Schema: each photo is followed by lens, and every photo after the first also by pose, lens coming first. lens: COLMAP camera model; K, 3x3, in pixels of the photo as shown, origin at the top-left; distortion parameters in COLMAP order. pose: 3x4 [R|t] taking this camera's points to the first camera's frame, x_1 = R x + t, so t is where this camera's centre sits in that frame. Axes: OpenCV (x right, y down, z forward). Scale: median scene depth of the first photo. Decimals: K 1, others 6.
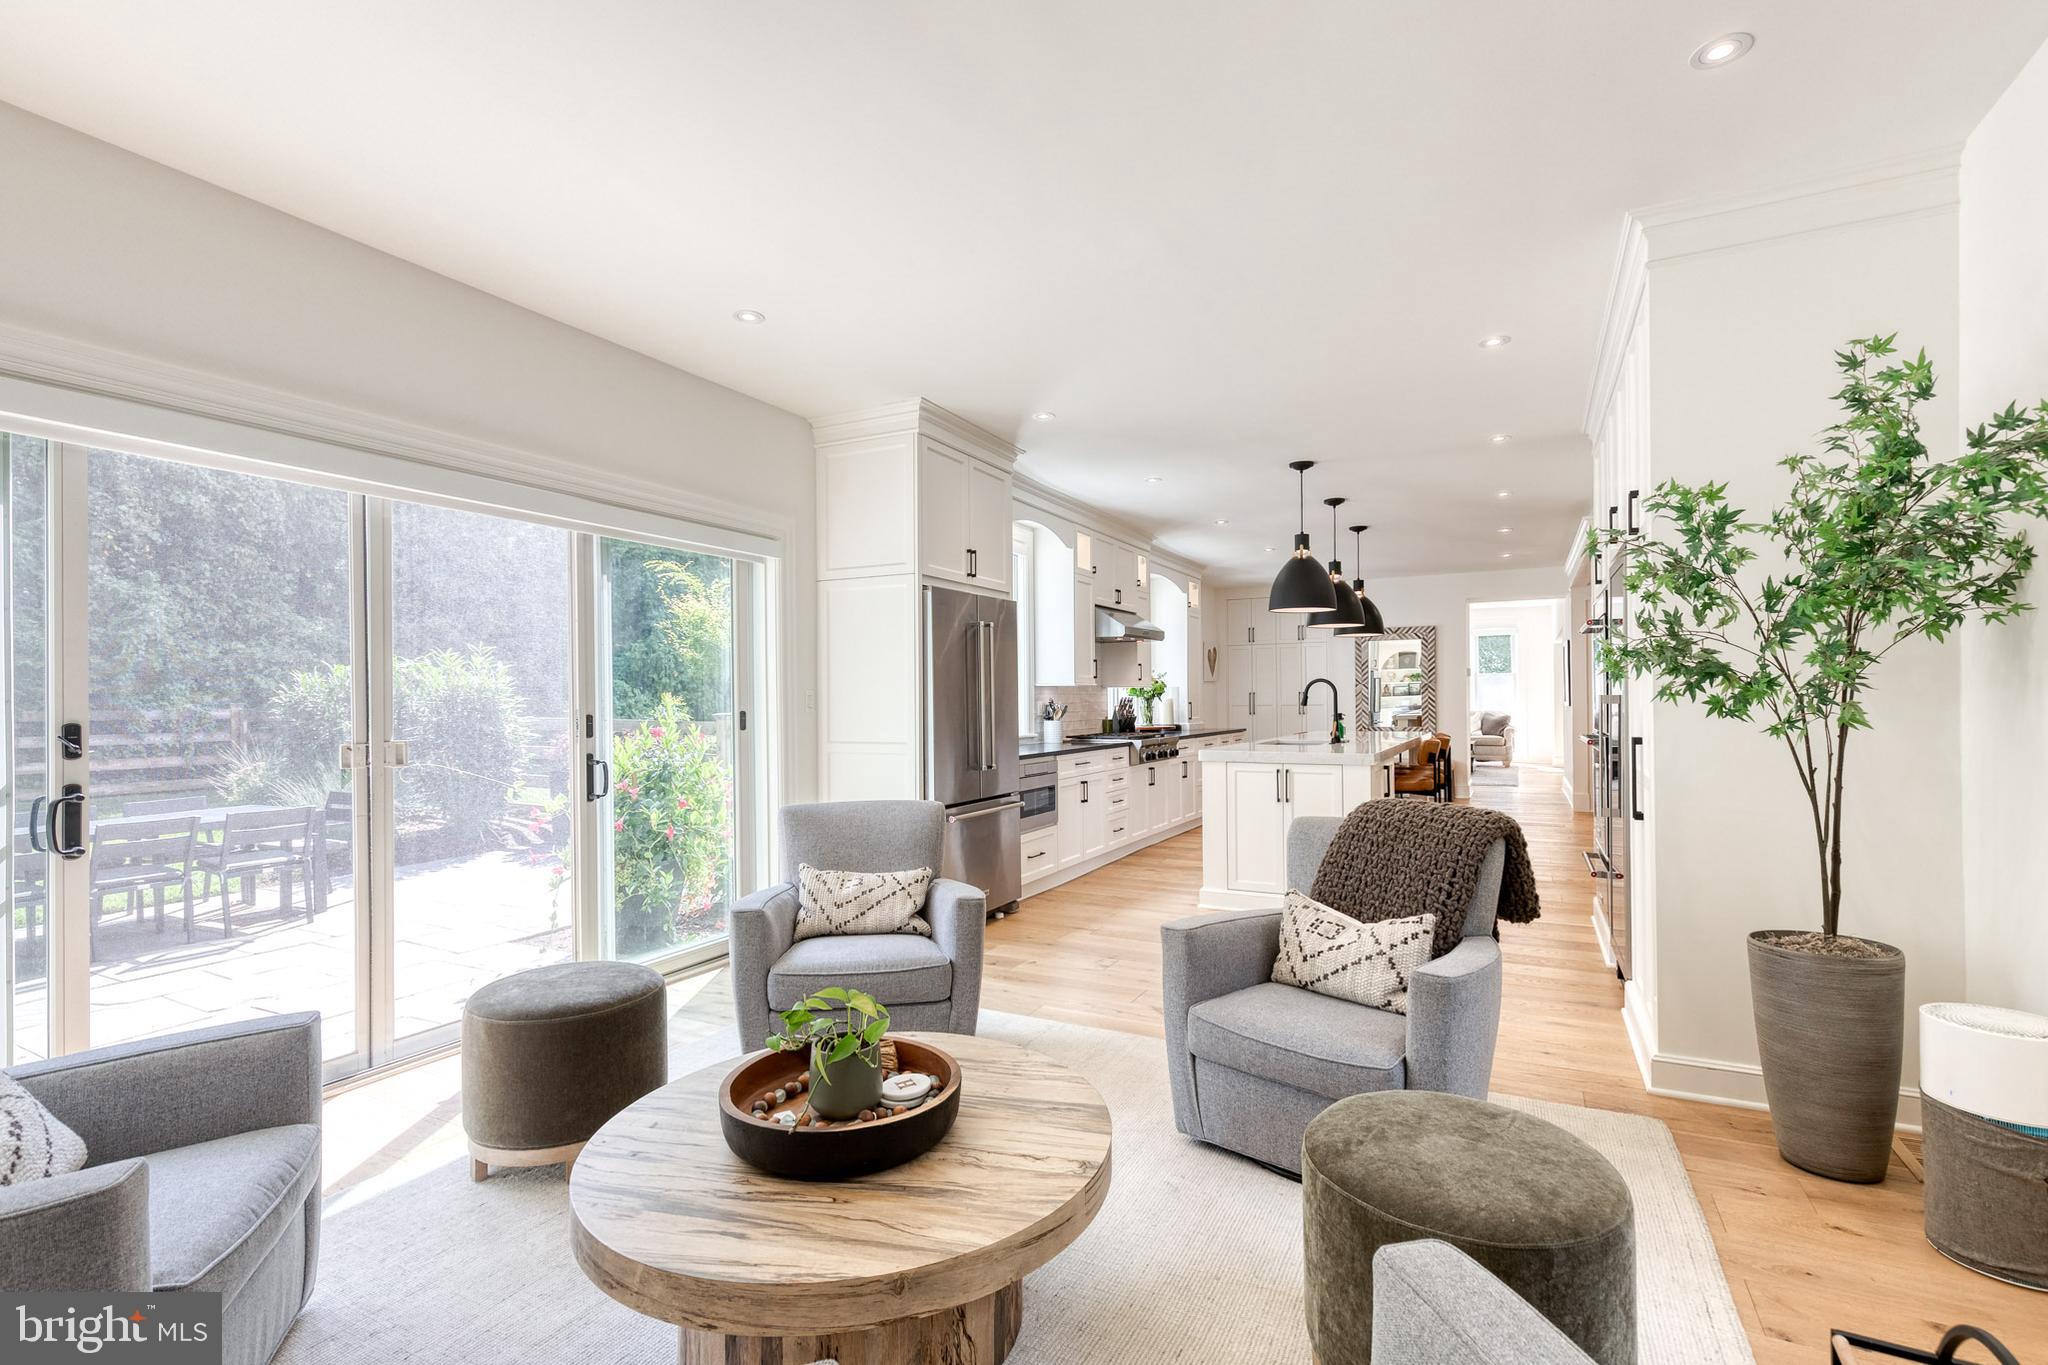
lens RADIAL K [[934.4, 0, 1036.9], [0, 934.4, 692.2], [0, 0, 1]] dist [0.008197, -0.001367]
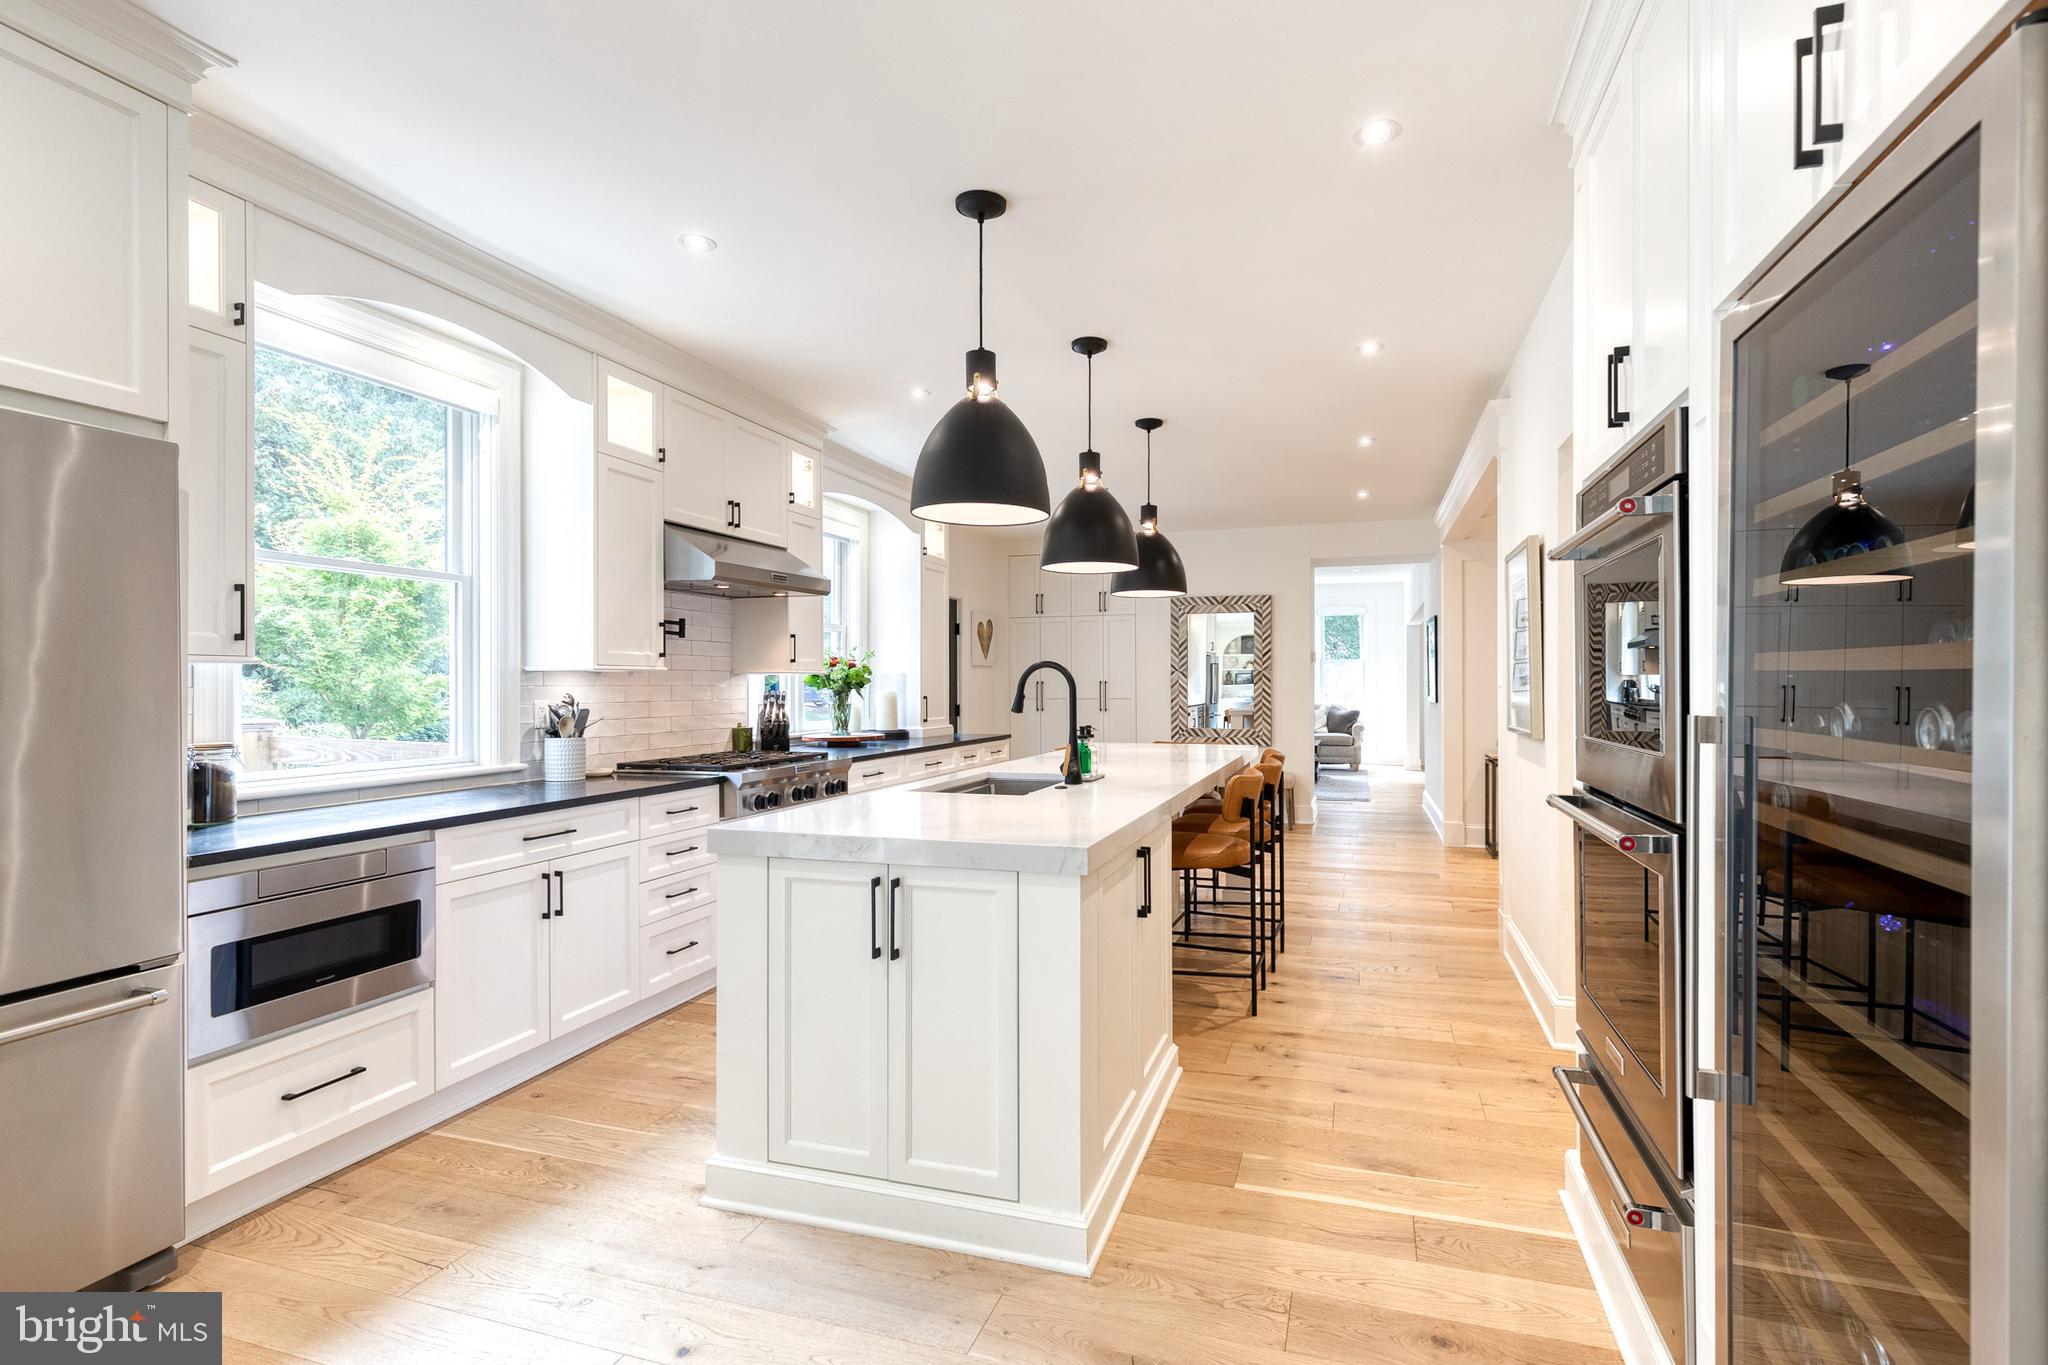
lens RADIAL K [[949.0, 0, 1069.1], [0, 949.0, 683.5], [0, 0, 1]] dist [0.004446, 0.000678]
pose [[0.983907, 0.004969, 0.178612, 0.295986], [-0.006168, 0.999962, 0.006157, -0.006907], [-0.178574, -0.007160, 0.983900, 0.636000]]
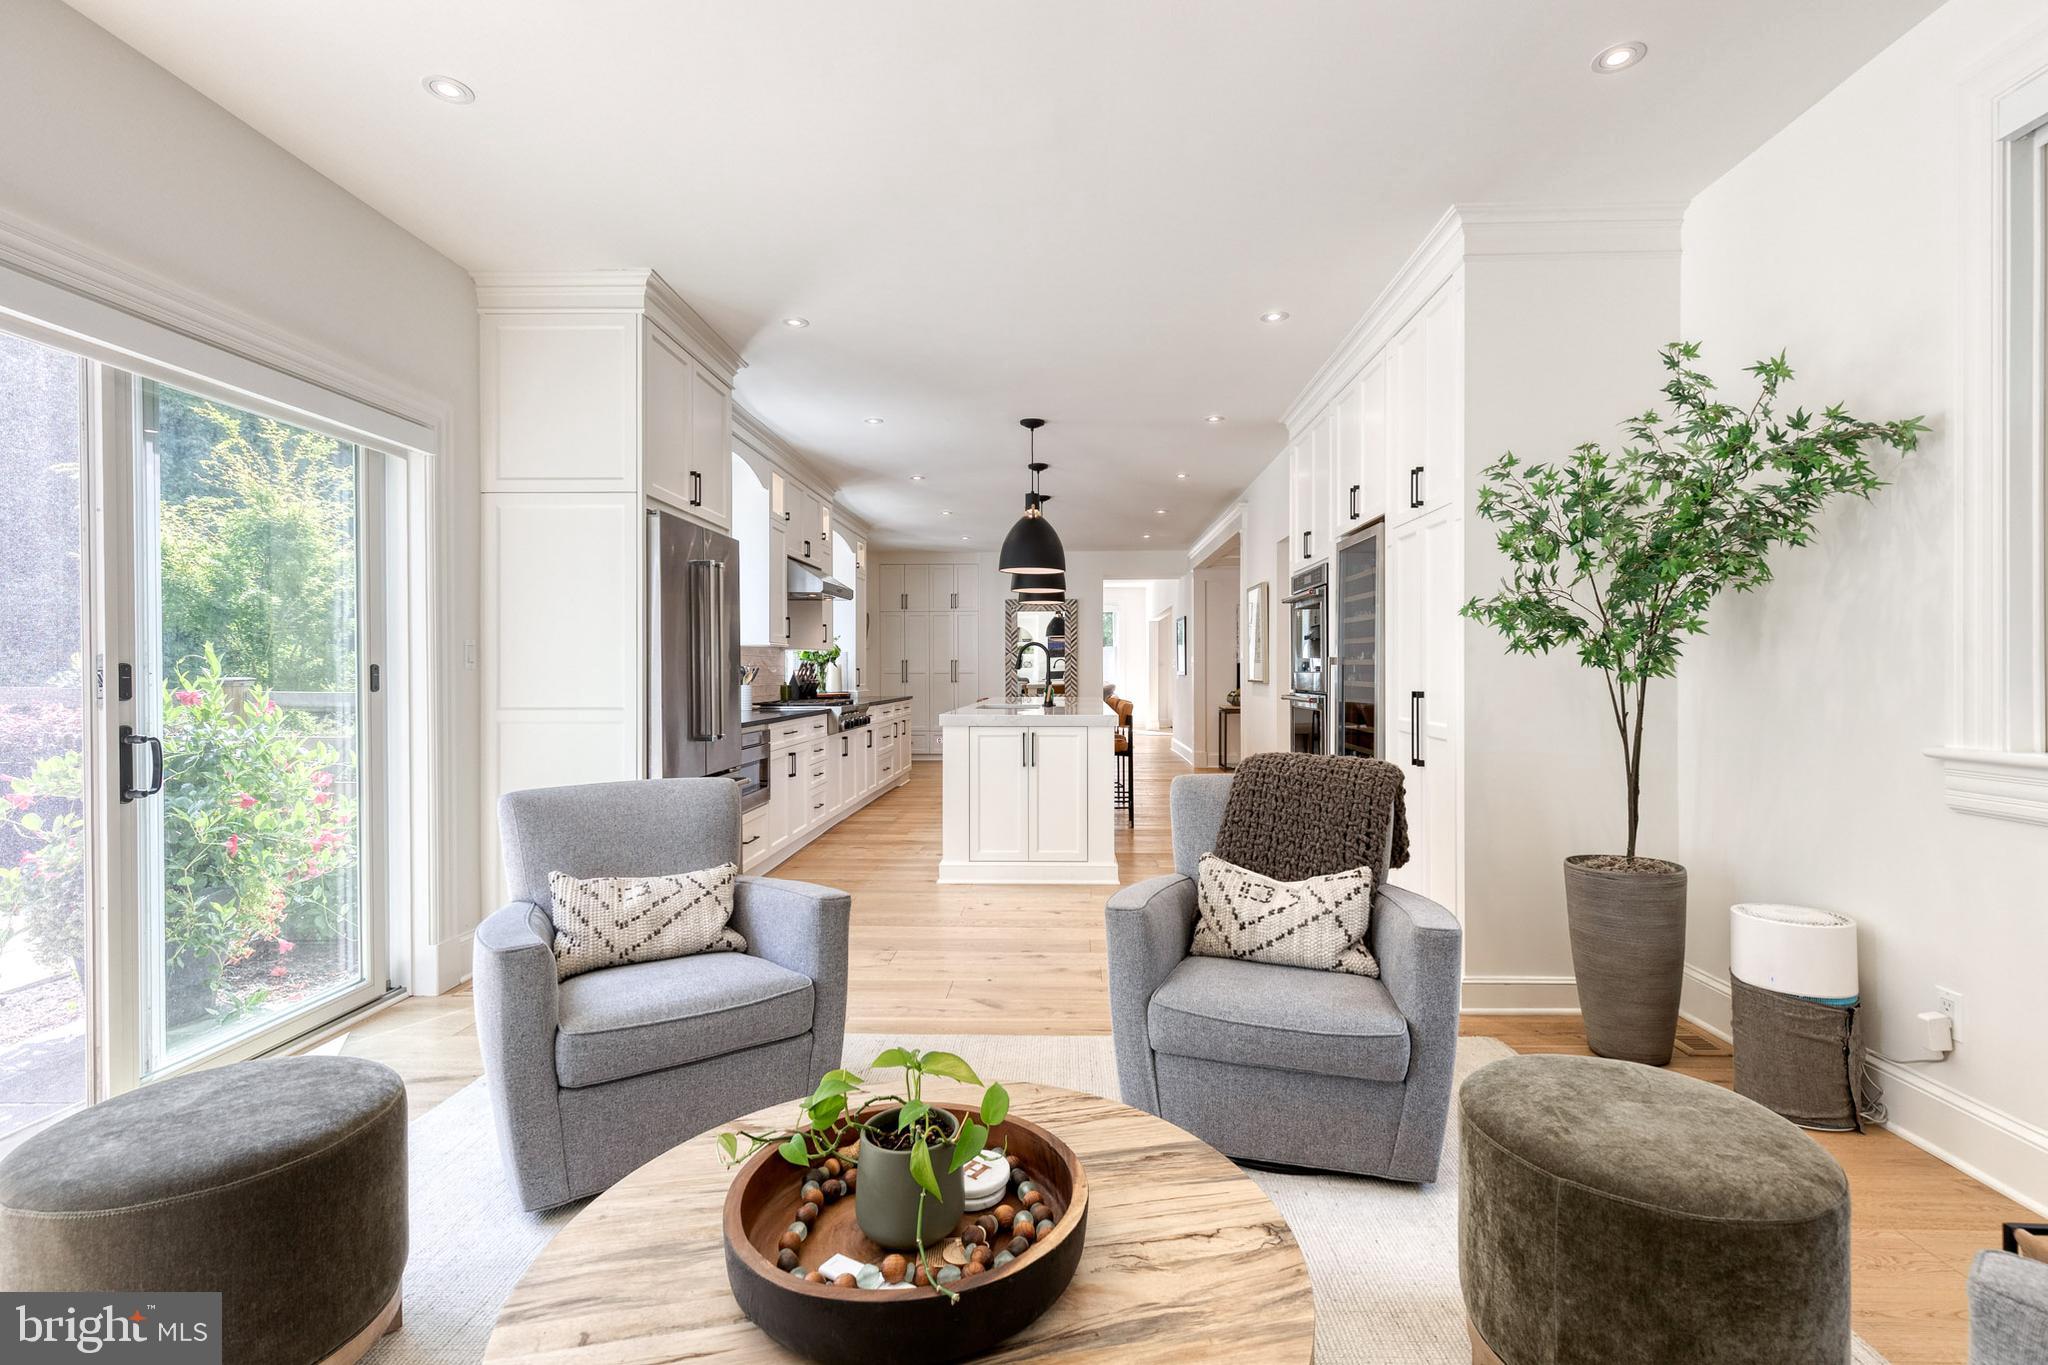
lens RADIAL K [[932.1, 0, 1042.4], [0, 932.1, 669.9], [0, 0, 1]] dist [0.008463, -0.000618]
pose [[0.901388, 0.007991, 0.432940, -0.157508], [-0.010043, 0.999947, 0.002455, 0.016490], [-0.432897, -0.006561, 0.901420, 0.137328]]
